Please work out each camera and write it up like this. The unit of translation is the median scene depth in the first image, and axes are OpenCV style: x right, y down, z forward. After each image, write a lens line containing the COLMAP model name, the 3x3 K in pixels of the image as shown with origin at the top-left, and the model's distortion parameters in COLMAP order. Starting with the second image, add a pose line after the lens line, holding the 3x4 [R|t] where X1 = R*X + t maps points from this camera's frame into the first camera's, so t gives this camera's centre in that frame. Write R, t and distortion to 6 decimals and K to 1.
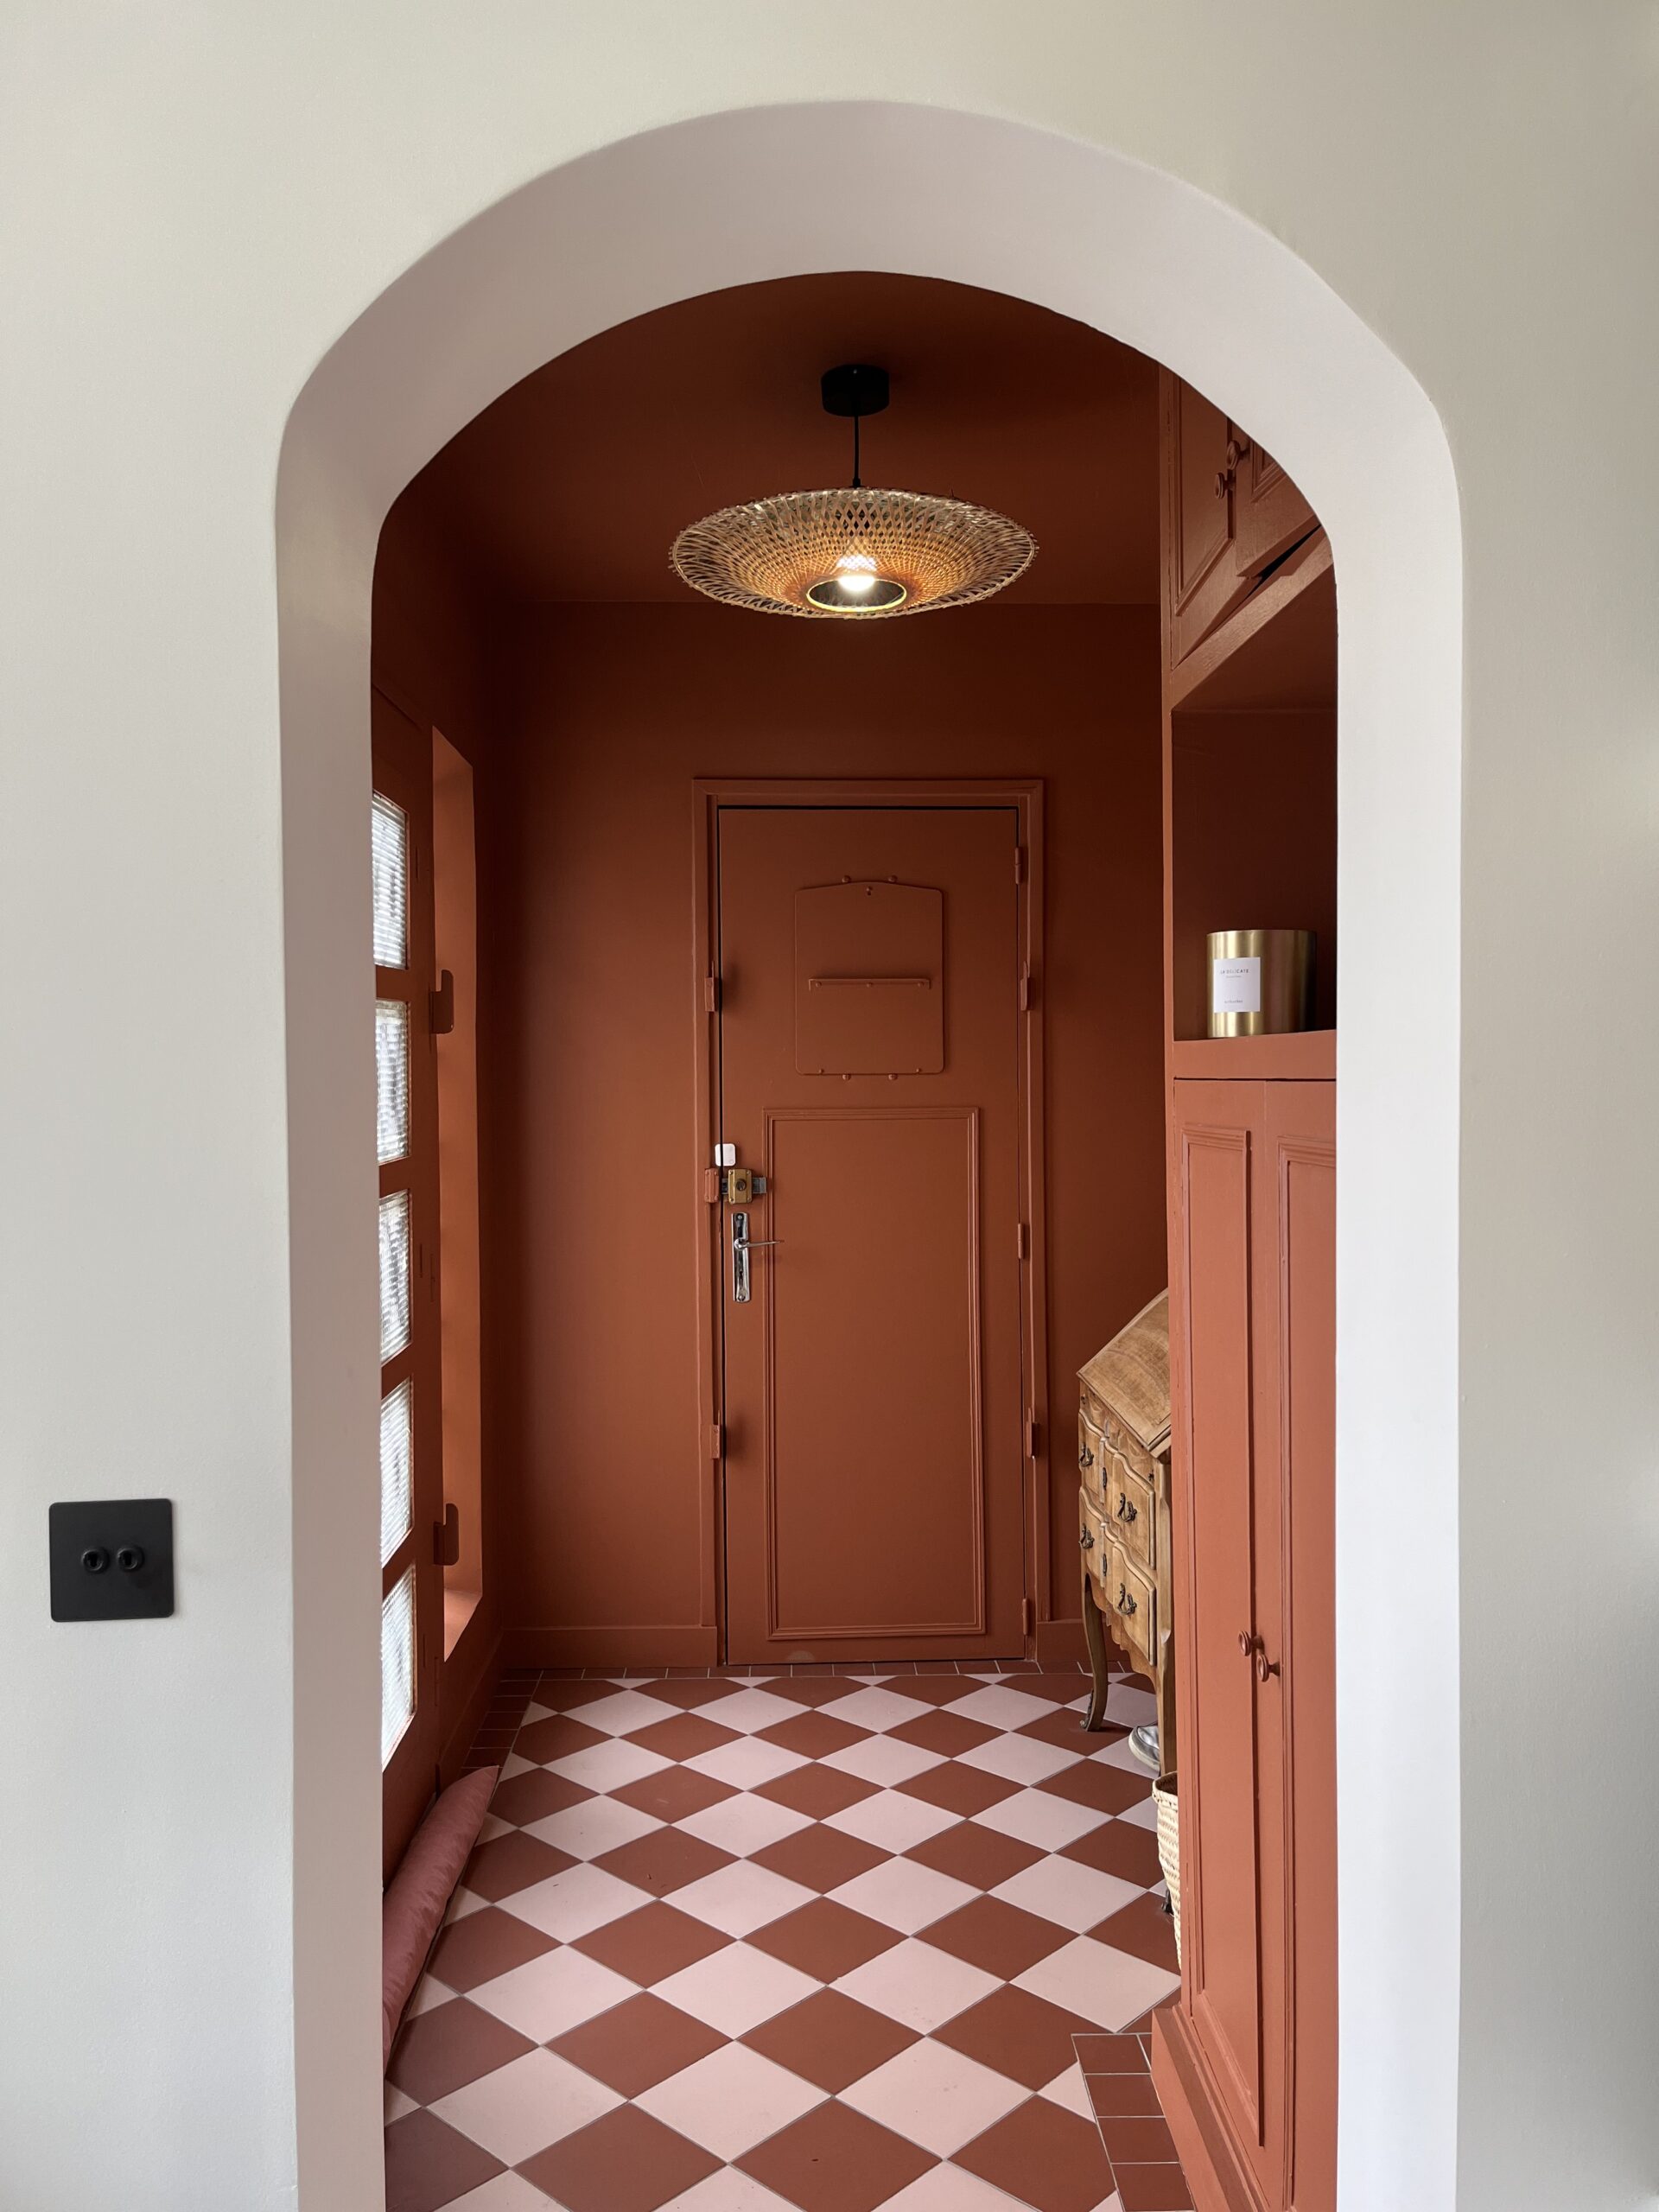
lens RADIAL K [[1712.9, 0, 829.5], [0, 1712.9, 1106.0], [0, 0, 1]] dist [0.145613, -0.001207]
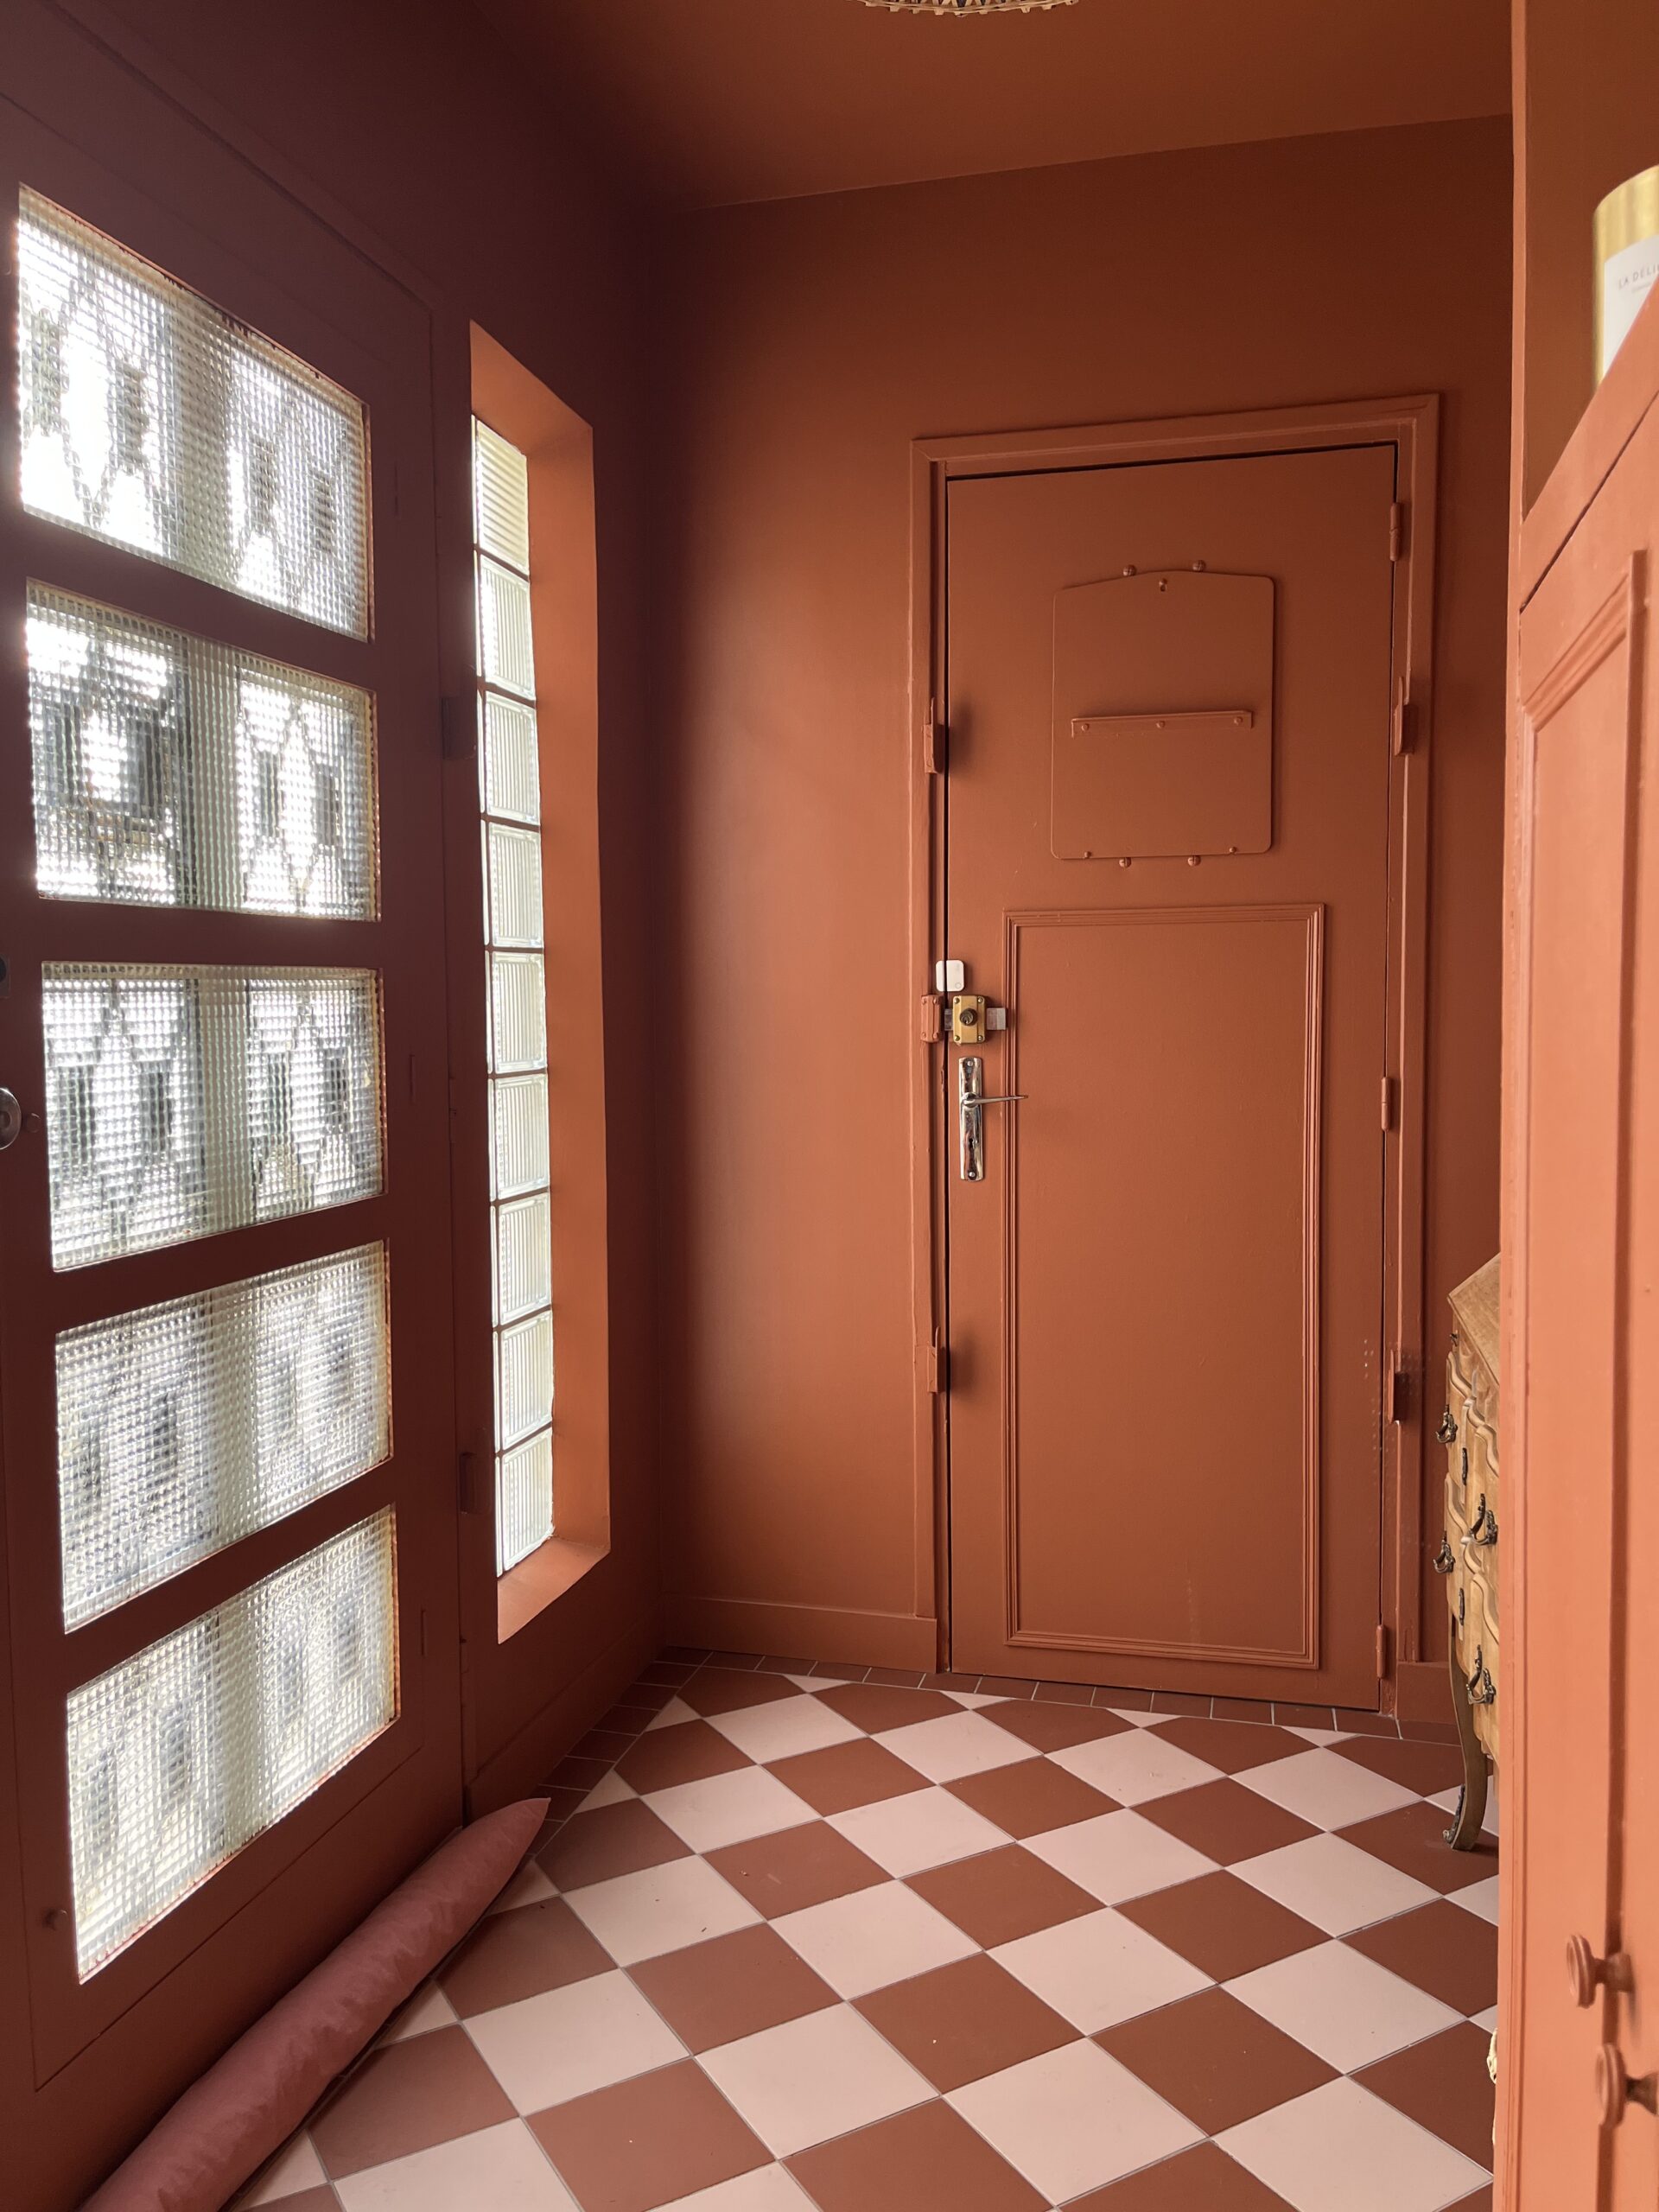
lens RADIAL K [[1732.8, 0, 829.5], [0, 1732.8, 1106.0], [0, 0, 1]] dist [0.107604, -0.133031]
pose [[0.965471, 0.017481, -0.259923, 0.080125], [-0.007430, 0.999188, 0.039602, 0.054689], [0.260404, -0.036303, 0.964817, 0.286709]]
